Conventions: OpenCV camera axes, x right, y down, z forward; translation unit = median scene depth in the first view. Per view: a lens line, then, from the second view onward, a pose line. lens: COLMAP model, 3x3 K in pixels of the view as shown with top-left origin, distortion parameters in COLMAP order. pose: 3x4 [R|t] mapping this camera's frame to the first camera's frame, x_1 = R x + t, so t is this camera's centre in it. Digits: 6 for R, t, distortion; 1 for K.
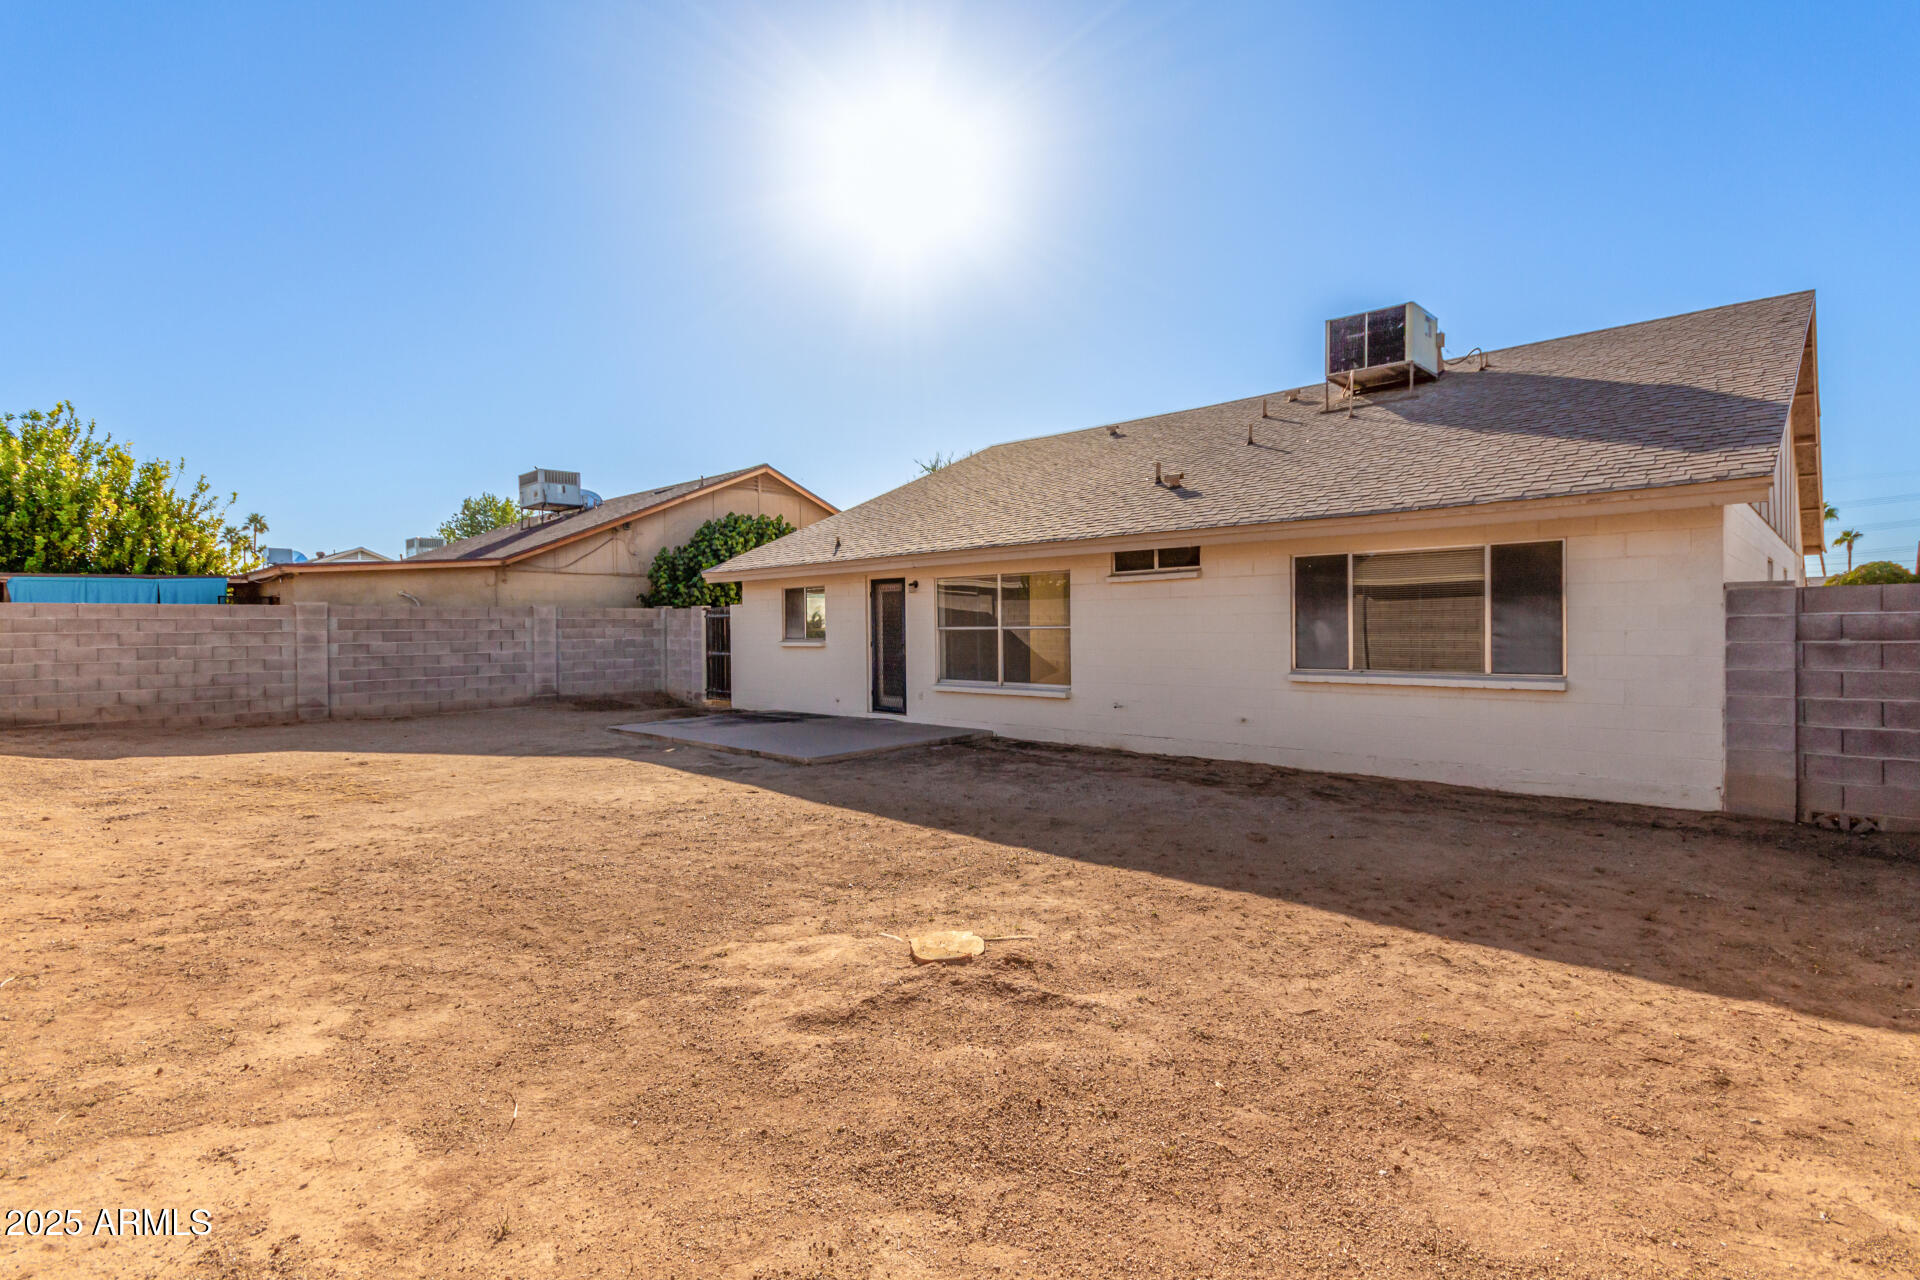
lens RADIAL K [[896.2, 0, 960.0], [0, 896.2, 640.0], [0, 0, 1]] dist [0.001677, 0.000559]
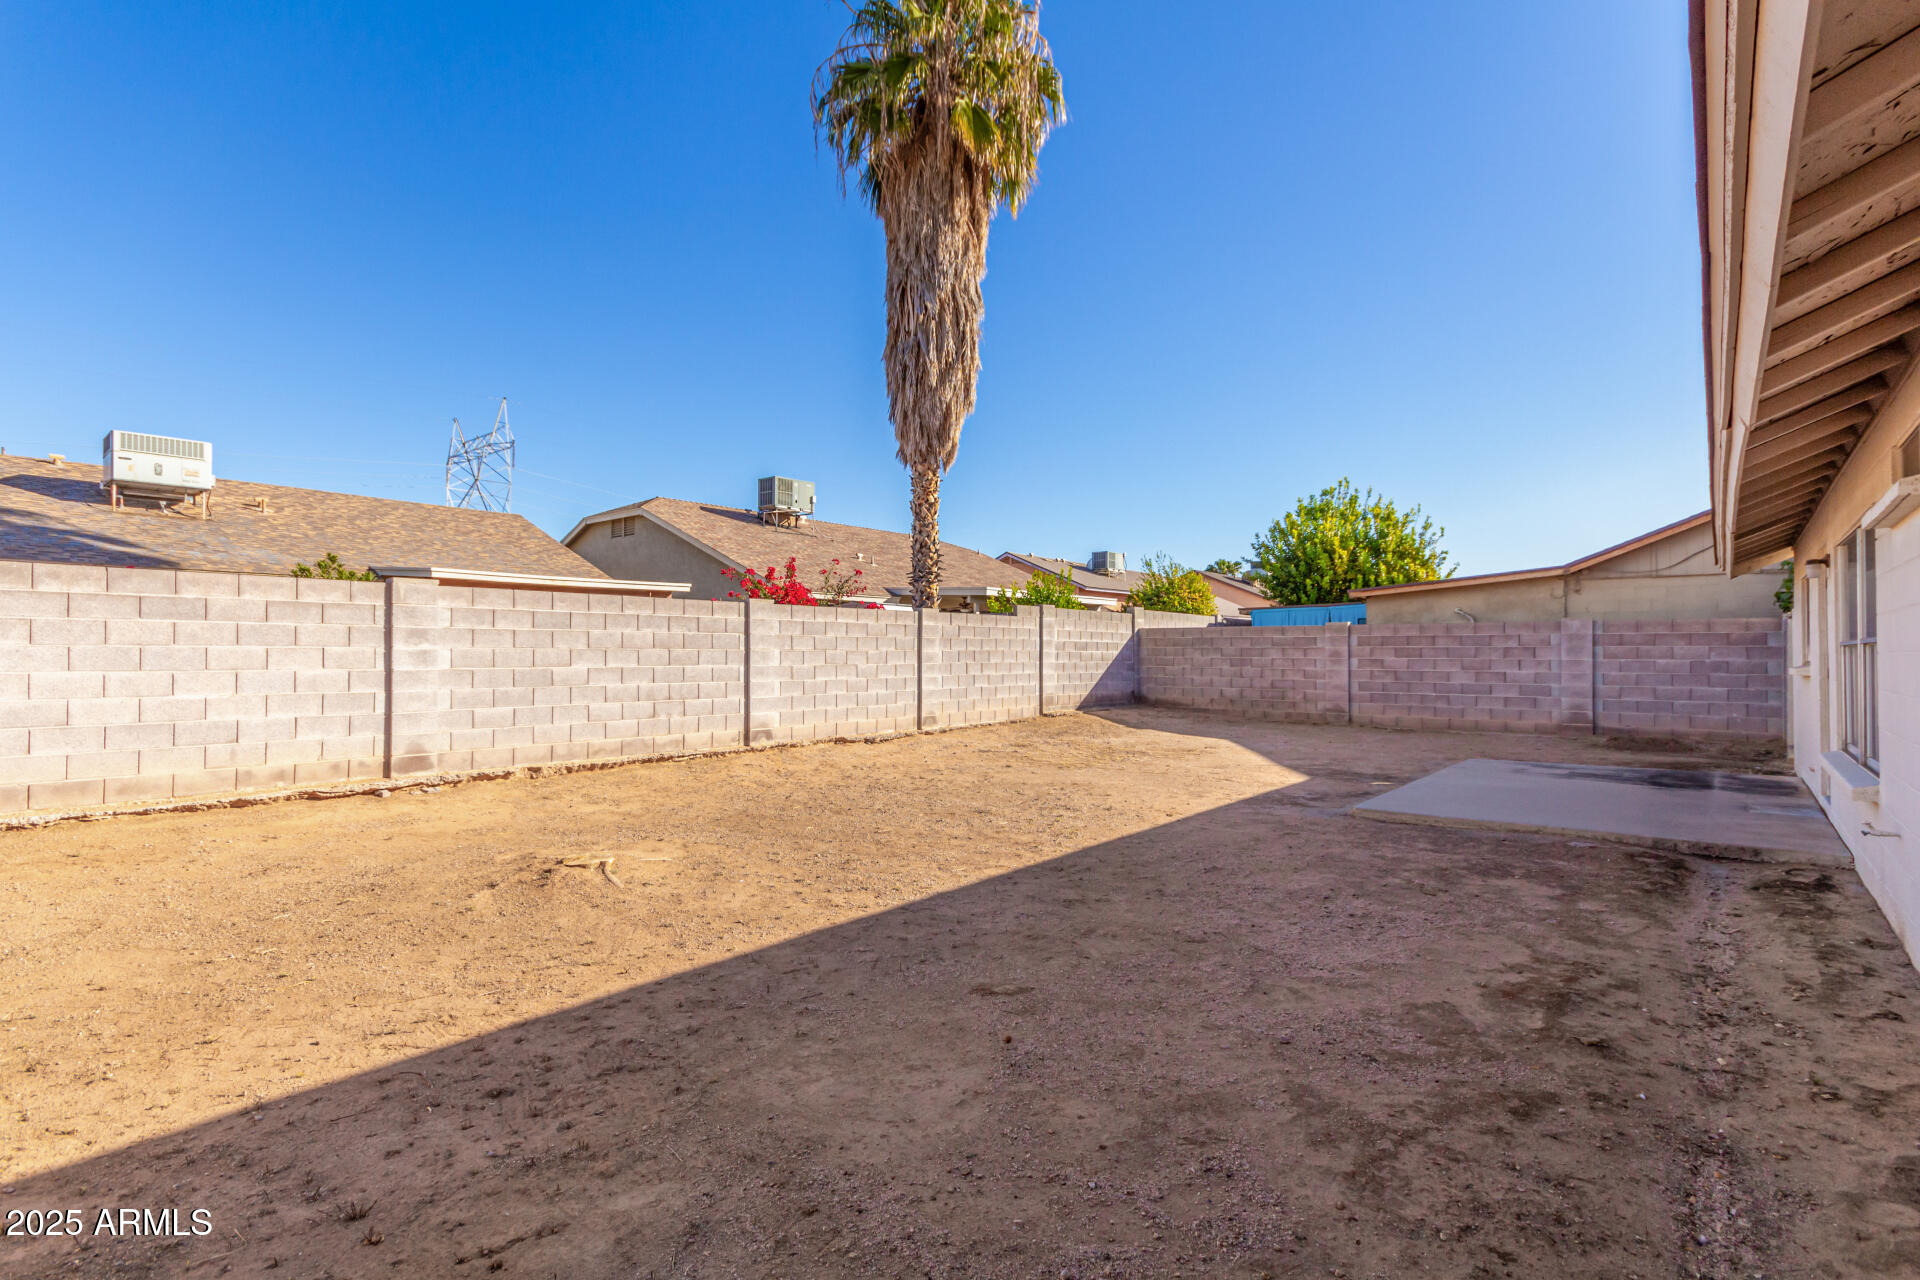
lens RADIAL K [[913.9, 0, 960.0], [0, 913.9, 640.0], [0, 0, 1]] dist [0.001793, 0.000109]
pose [[0.076274, -0.004873, -0.997075, 0.406954], [-0.018526, 0.999809, -0.006303, -0.002205], [0.996915, 0.018953, 0.076169, 0.404717]]
